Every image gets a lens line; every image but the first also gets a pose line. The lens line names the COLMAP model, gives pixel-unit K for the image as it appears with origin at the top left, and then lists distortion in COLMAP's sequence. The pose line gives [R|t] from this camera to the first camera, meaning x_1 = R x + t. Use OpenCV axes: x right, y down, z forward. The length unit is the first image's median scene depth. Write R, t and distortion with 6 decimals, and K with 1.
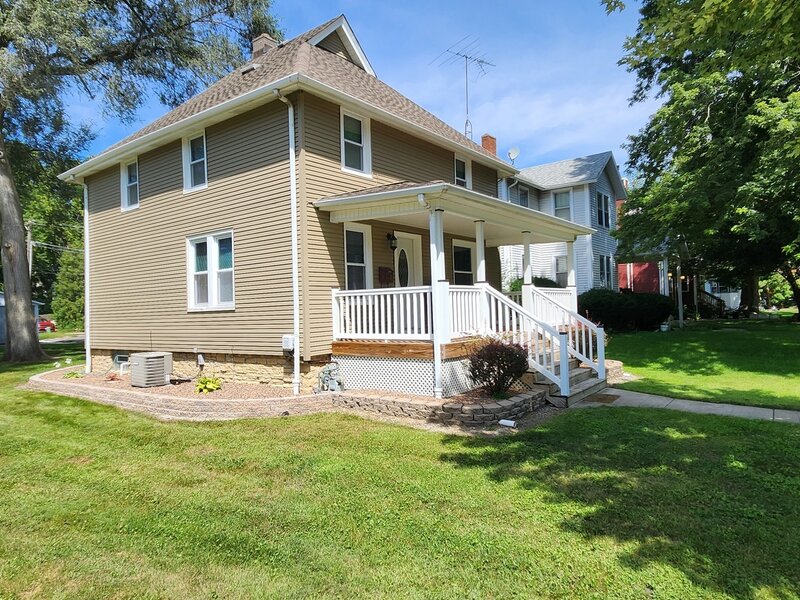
lens RADIAL K [[538.9, 0, 399.9], [0, 538.9, 299.1], [0, 0, 1]] dist [0.006478, -0.003534]
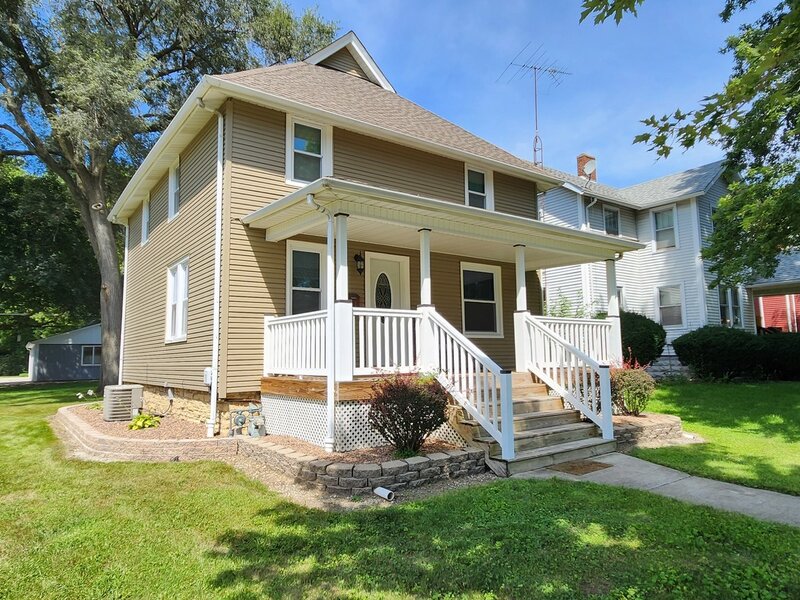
lens RADIAL K [[538.9, 0, 399.2], [0, 538.9, 299.0], [0, 0, 1]] dist [0.006478, -0.003534]
pose [[0.959103, -0.015428, -0.282636, 0.327037], [-0.008125, 0.996601, -0.081973, 0.022912], [0.282940, 0.080917, 0.955718, 0.225378]]
